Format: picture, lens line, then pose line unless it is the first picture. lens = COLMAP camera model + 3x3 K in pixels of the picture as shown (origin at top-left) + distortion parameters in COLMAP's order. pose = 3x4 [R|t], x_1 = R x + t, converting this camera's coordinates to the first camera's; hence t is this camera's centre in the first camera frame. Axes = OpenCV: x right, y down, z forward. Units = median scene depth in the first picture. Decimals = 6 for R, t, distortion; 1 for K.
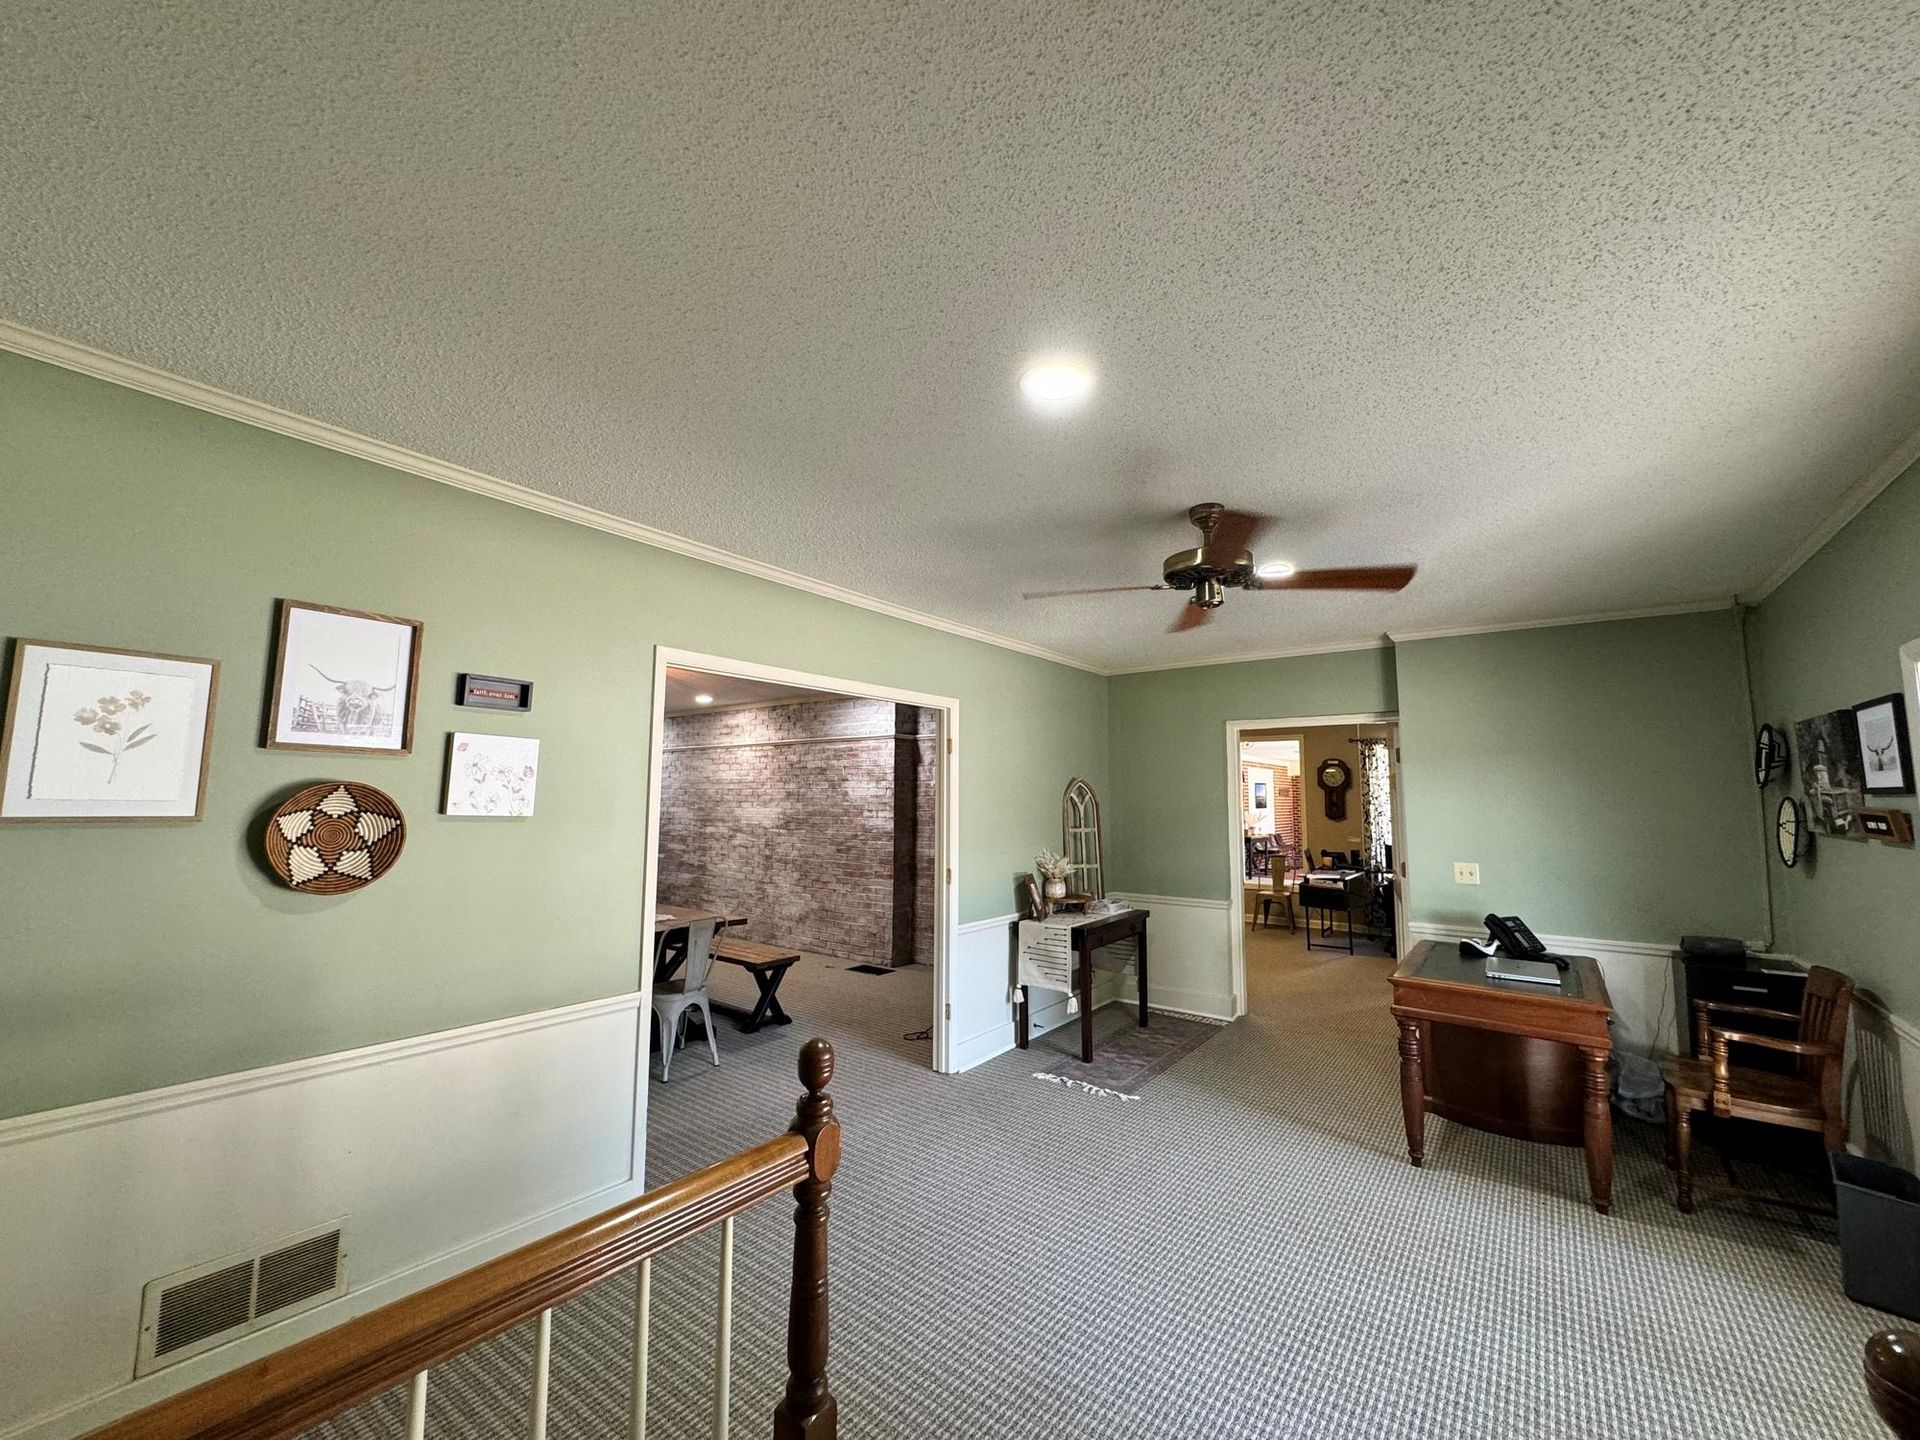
lens RADIAL K [[773.5, 0, 952.7], [0, 773.5, 722.0], [0, 0, 1]] dist [-0.001449, -0.000131]
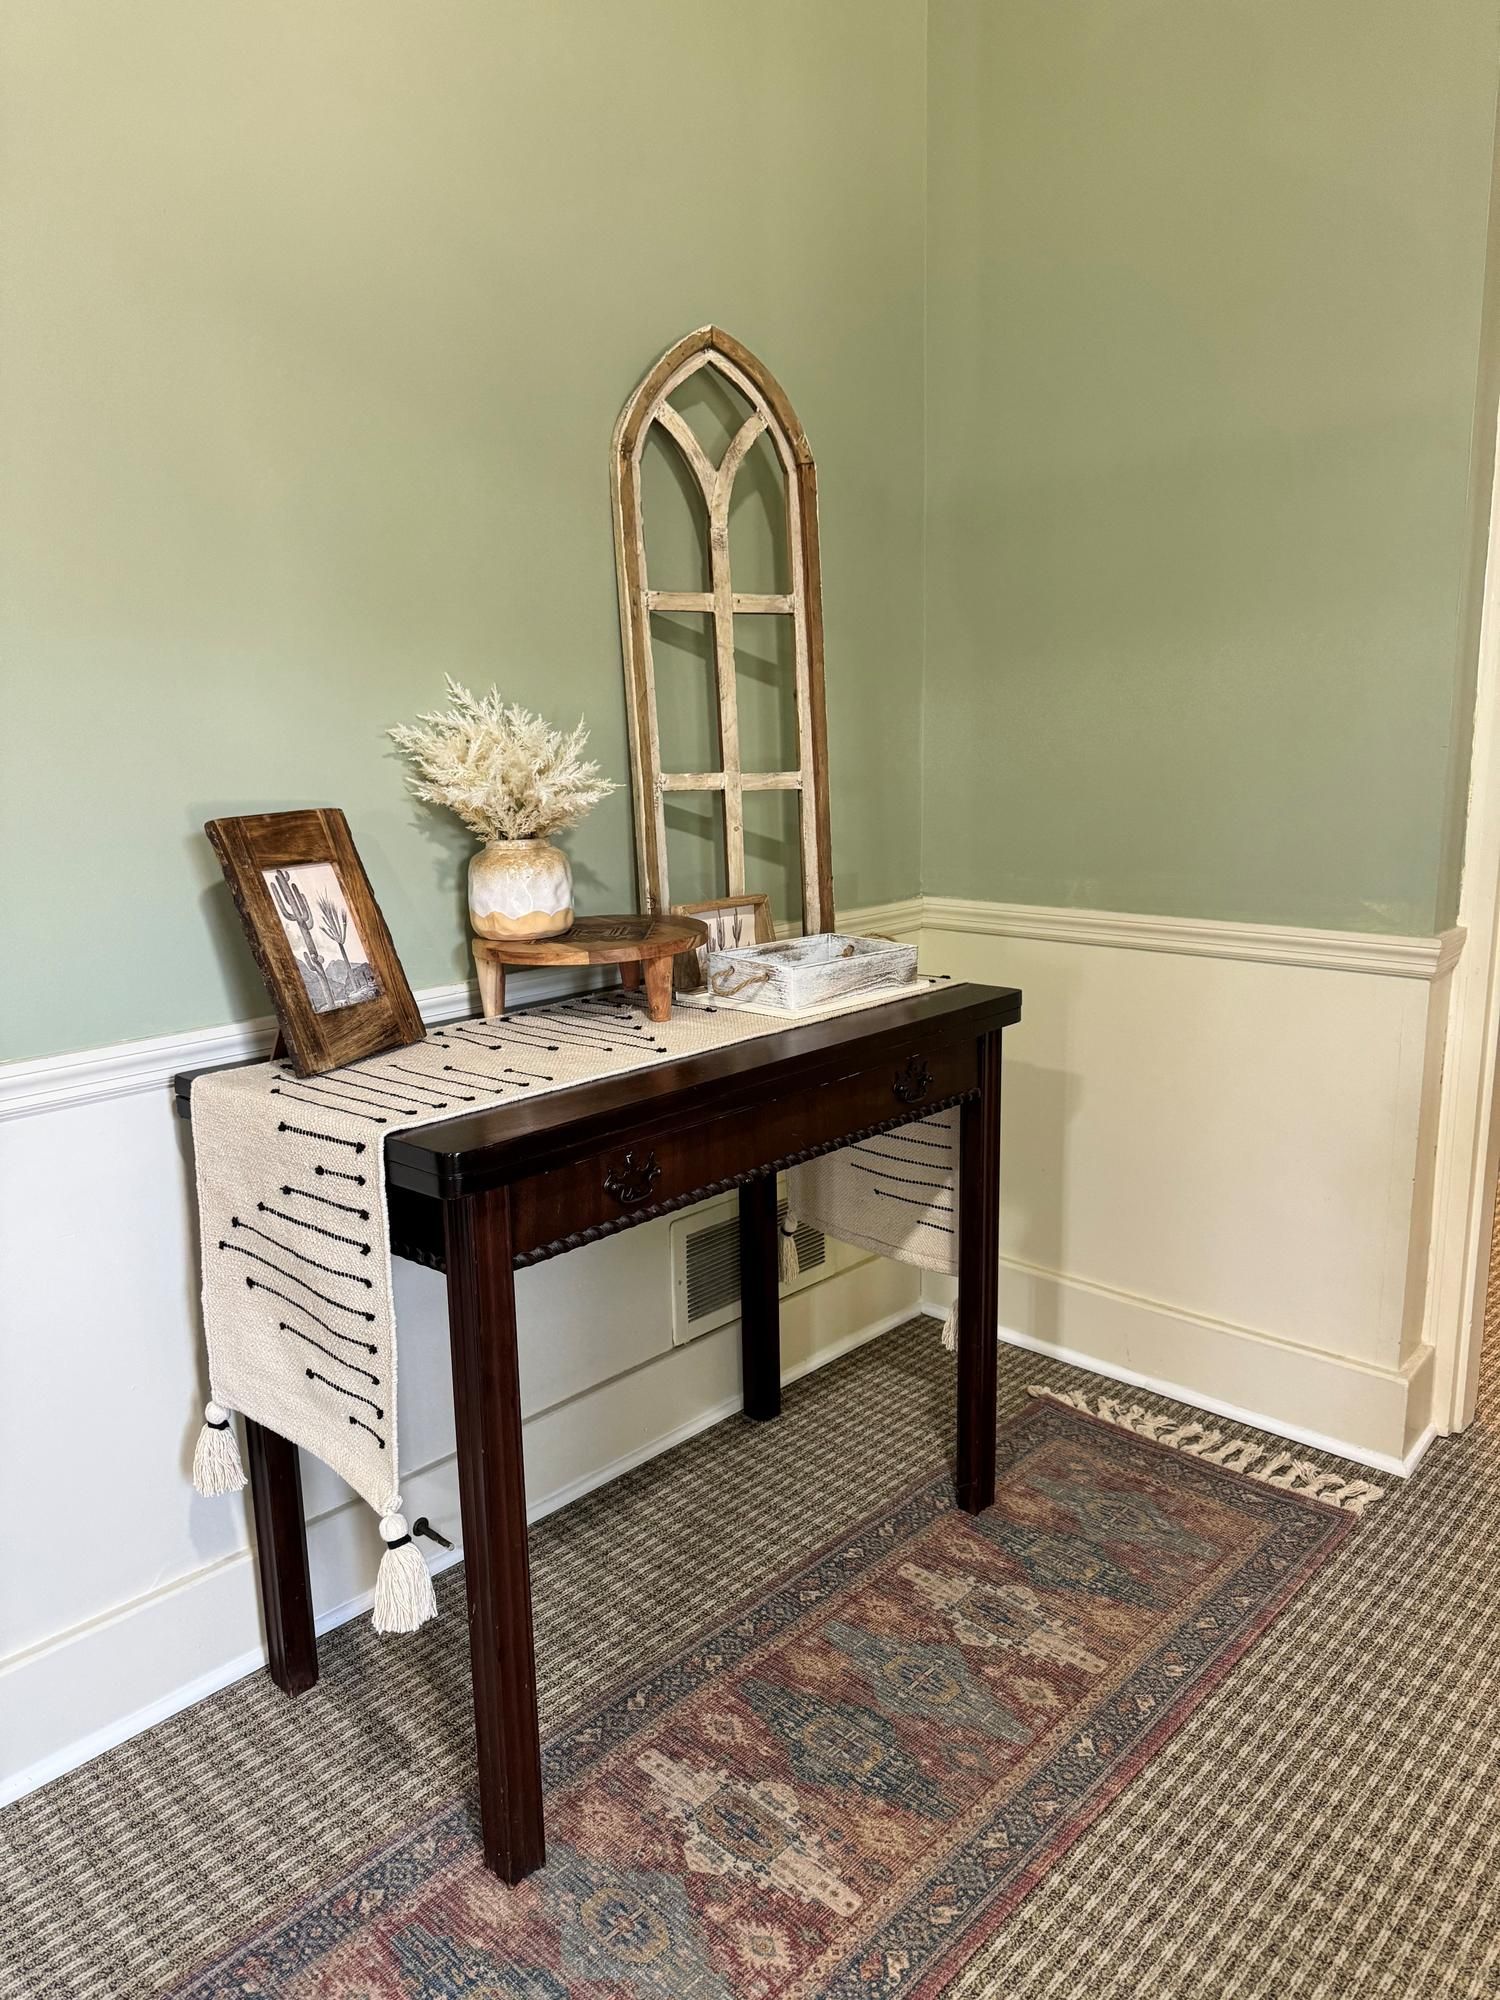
lens RADIAL K [[1422.0, 0, 759.8], [0, 1422.0, 1005.2], [0, 0, 1]] dist [0.011167, 0.004797]
pose [[0.994760, -0.007747, -0.101947, 0.217996], [0.037088, 0.956550, 0.289200, 0.135280], [0.095277, -0.291465, 0.951825, 0.624824]]
